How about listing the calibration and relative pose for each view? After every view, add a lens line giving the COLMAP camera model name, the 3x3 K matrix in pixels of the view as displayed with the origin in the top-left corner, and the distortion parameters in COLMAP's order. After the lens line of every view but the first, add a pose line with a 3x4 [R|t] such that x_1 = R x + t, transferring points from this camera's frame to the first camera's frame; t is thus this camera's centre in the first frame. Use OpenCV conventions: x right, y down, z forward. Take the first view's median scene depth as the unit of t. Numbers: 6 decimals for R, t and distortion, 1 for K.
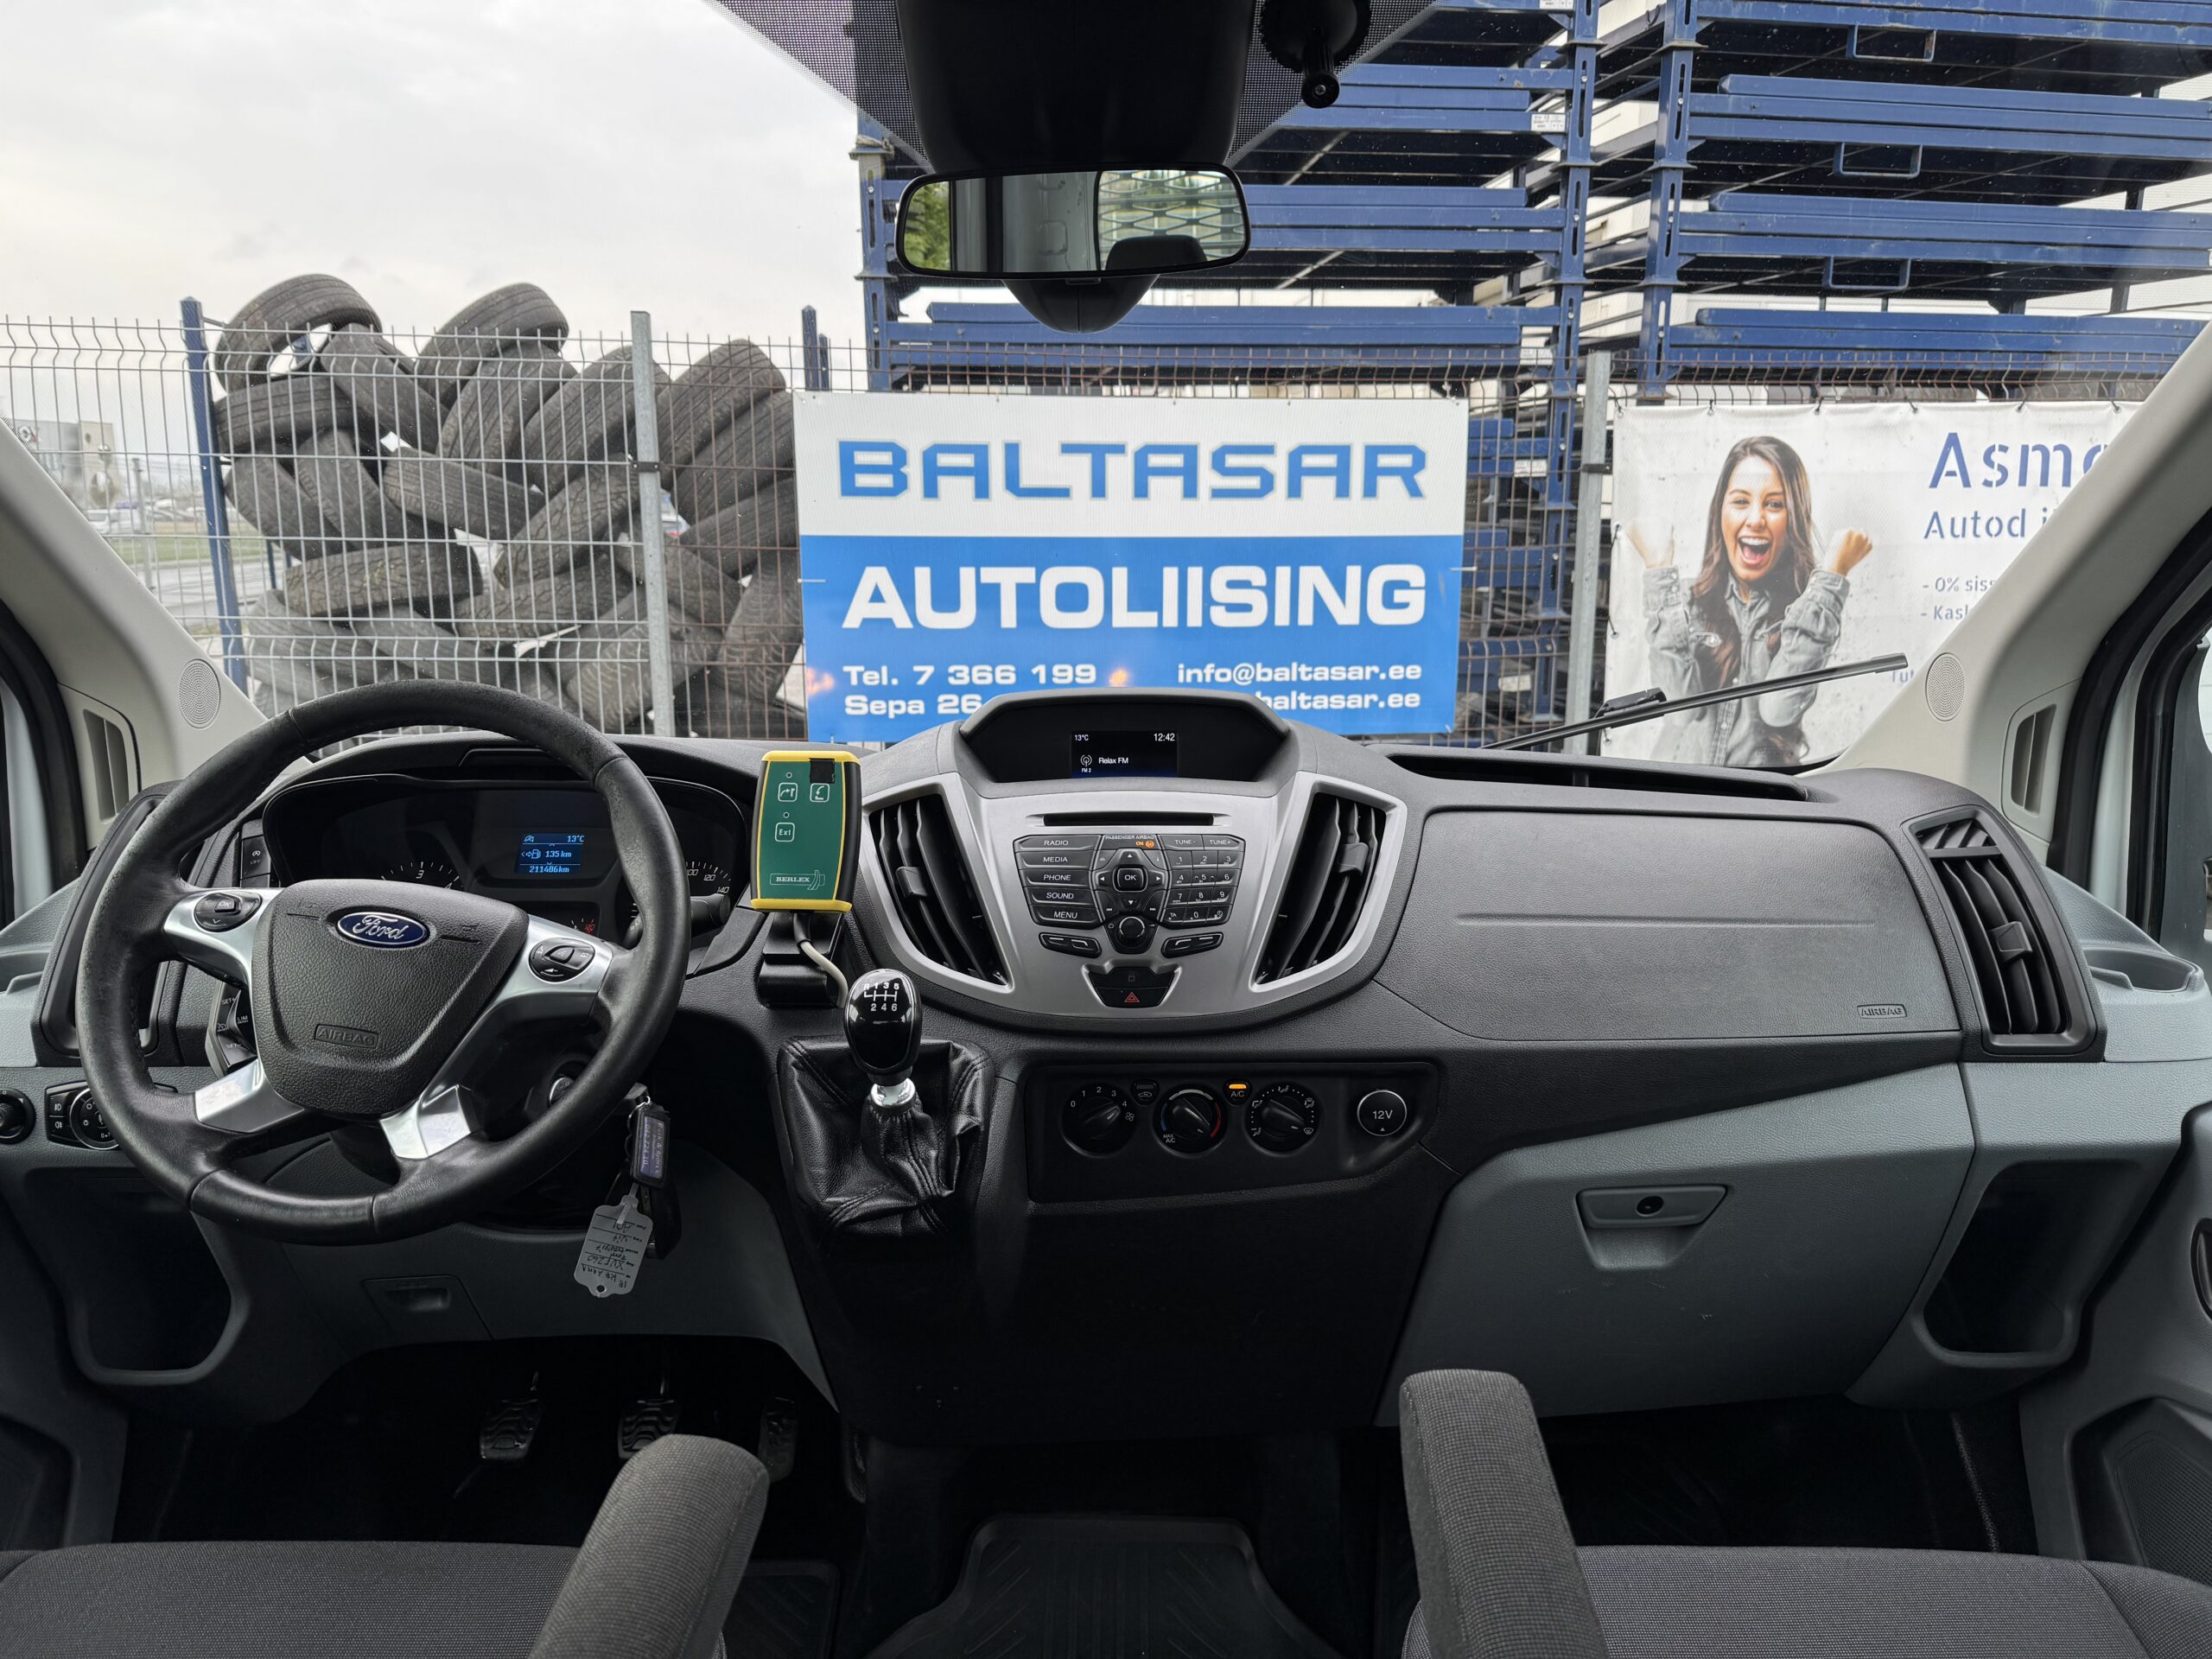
lens RADIAL K [[1543.4, 0, 1144.6], [0, 1543.4, 834.5], [0, 0, 1]] dist [0.063505, -0.081895]
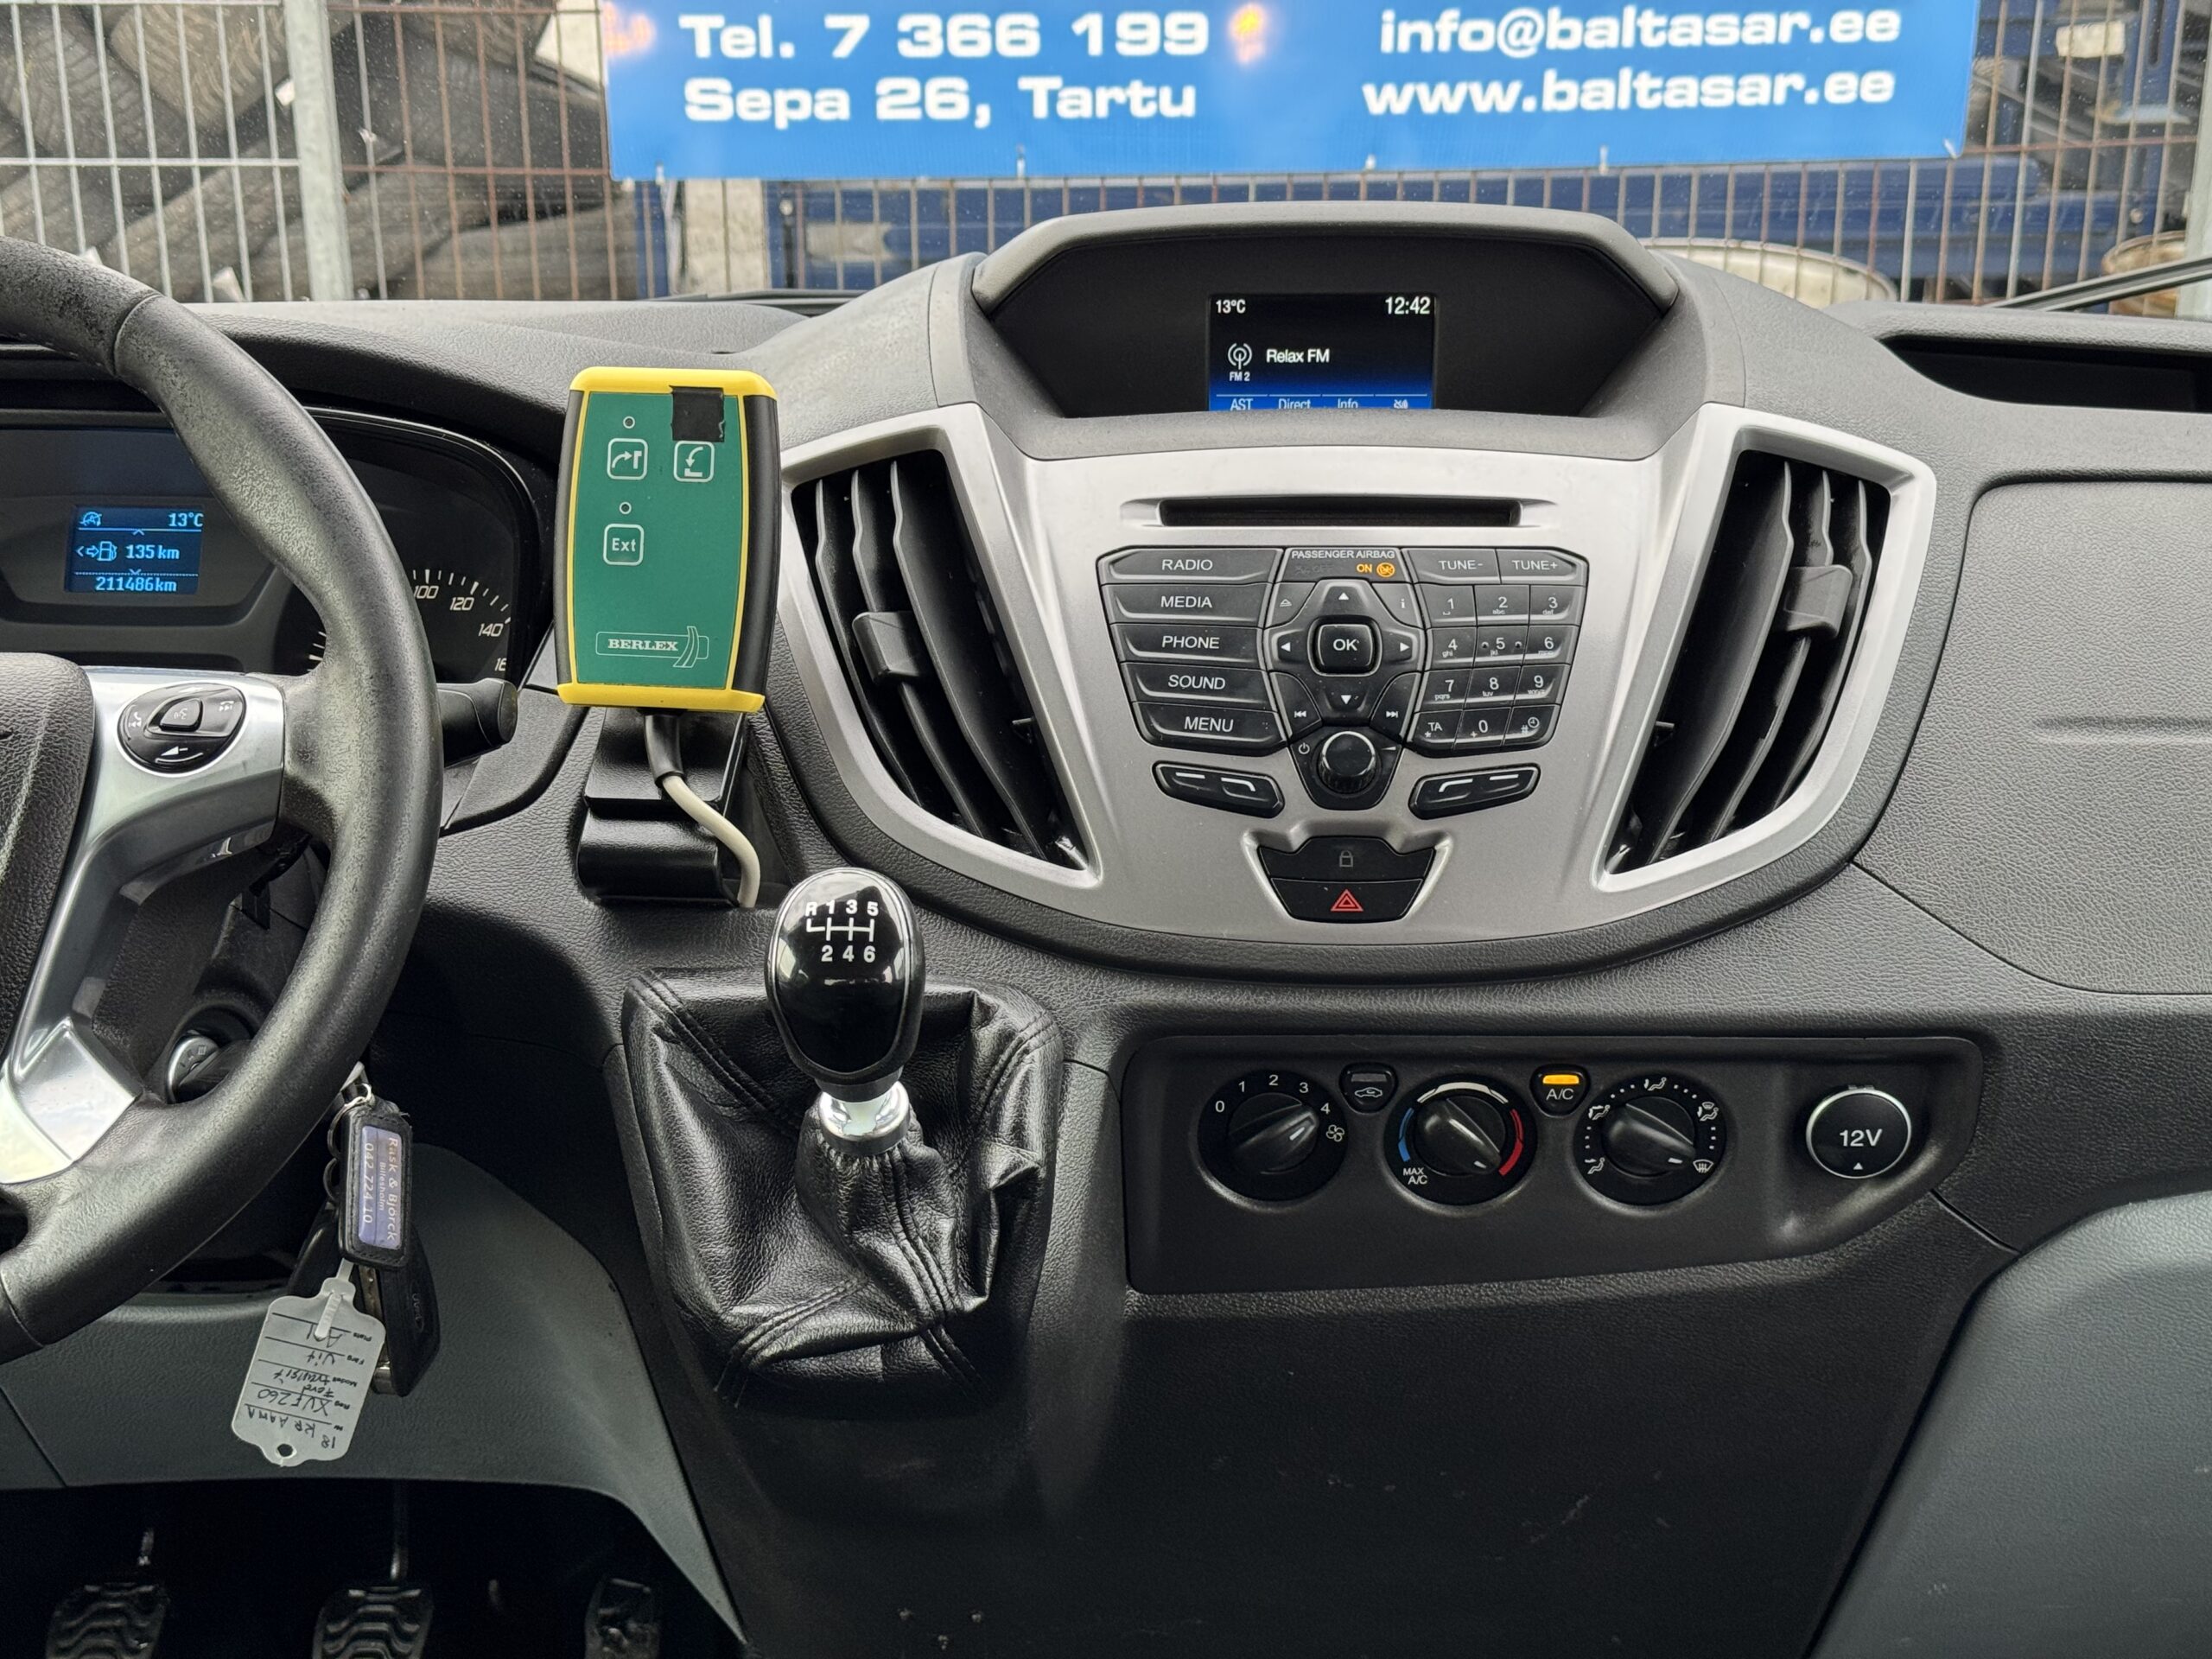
lens RADIAL K [[3079.3, 0, 1106.0], [0, 3079.3, 829.5], [0, 0, 1]] dist [0.080702, -0.000923]
pose [[0.998691, 0.013779, -0.049261, -0.035216], [-0.005005, 0.984737, 0.173978, -0.080820], [0.050906, -0.173504, 0.983517, 0.054425]]
